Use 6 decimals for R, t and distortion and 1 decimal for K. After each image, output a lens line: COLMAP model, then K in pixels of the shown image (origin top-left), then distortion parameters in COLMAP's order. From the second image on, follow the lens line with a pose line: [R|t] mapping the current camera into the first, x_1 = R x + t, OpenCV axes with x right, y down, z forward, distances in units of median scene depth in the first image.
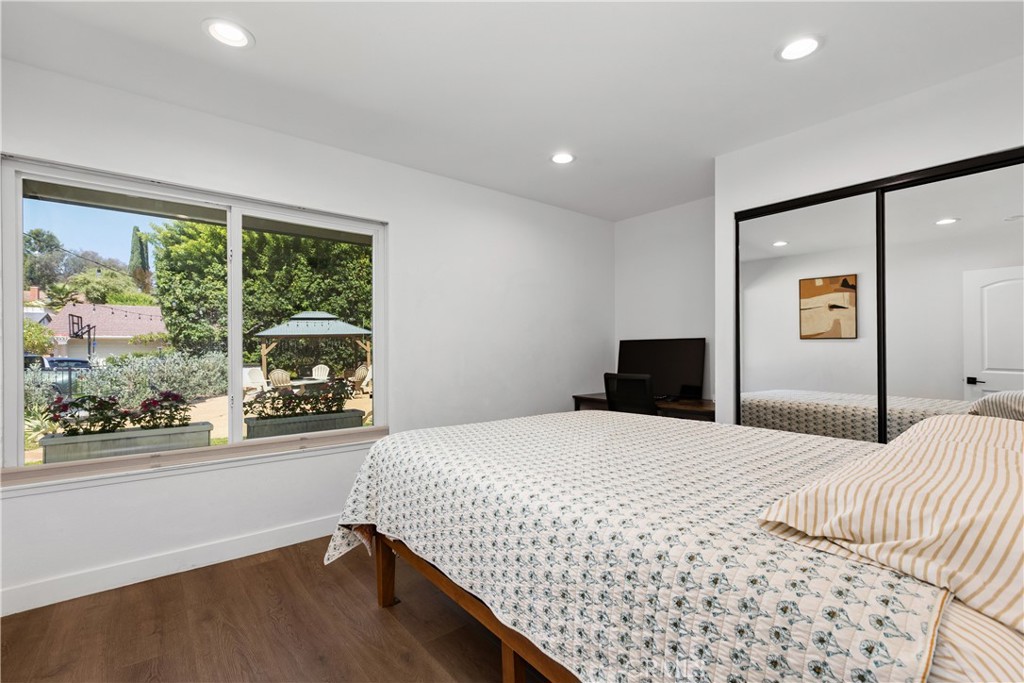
lens RADIAL K [[459.1, 0, 512.8], [0, 459.1, 355.1], [0, 0, 1]] dist [0.008558, -0.003017]
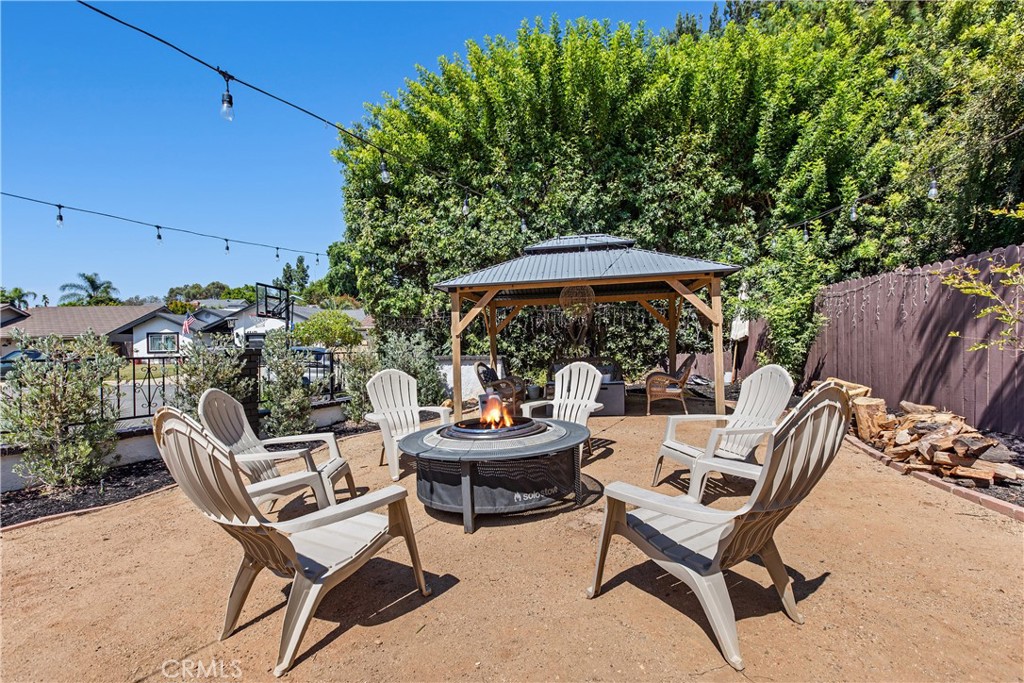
lens RADIAL K [[459.1, 0, 515.0], [0, 459.1, 359.5], [0, 0, 1]] dist [0.008558, -0.003017]
pose [[0.809264, 0.009555, -0.587368, -0.223914], [0.009516, 0.999523, 0.029372, 0.008065], [0.587368, -0.029359, 0.808787, 0.608561]]
